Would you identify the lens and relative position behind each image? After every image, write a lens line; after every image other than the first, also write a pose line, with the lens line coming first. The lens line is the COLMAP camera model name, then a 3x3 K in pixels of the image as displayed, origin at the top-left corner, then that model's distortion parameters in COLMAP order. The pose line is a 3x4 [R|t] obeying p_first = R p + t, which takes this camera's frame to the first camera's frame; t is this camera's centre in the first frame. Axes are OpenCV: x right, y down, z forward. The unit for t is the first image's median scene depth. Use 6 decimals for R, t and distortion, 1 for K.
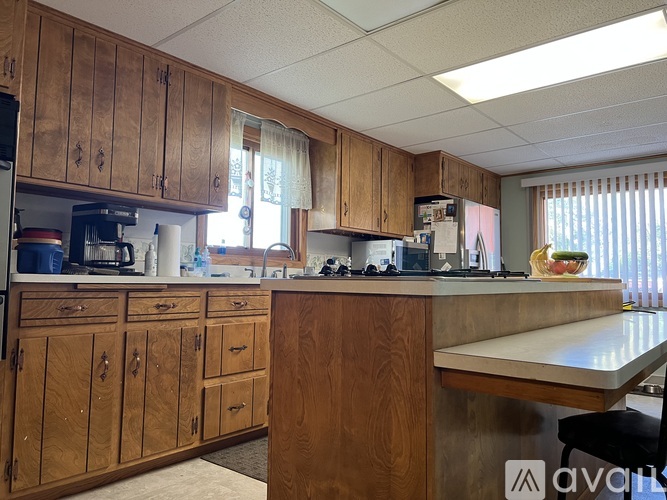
lens RADIAL K [[494.2, 0, 333.5], [0, 494.2, 250.0], [0, 0, 1]] dist [0.012777, -0.004420]
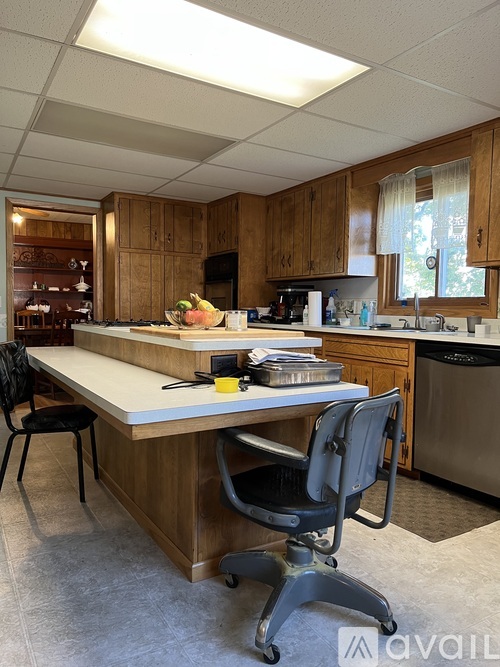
lens RADIAL K [[494.2, 0, 250.0], [0, 494.2, 333.5], [0, 0, 1]] dist [0.012777, -0.004420]
pose [[-0.316098, 0.027606, -0.948325, 0.918609], [0.045660, 0.998861, 0.013857, 0.038533], [0.947627, -0.038920, -0.316998, 0.986941]]
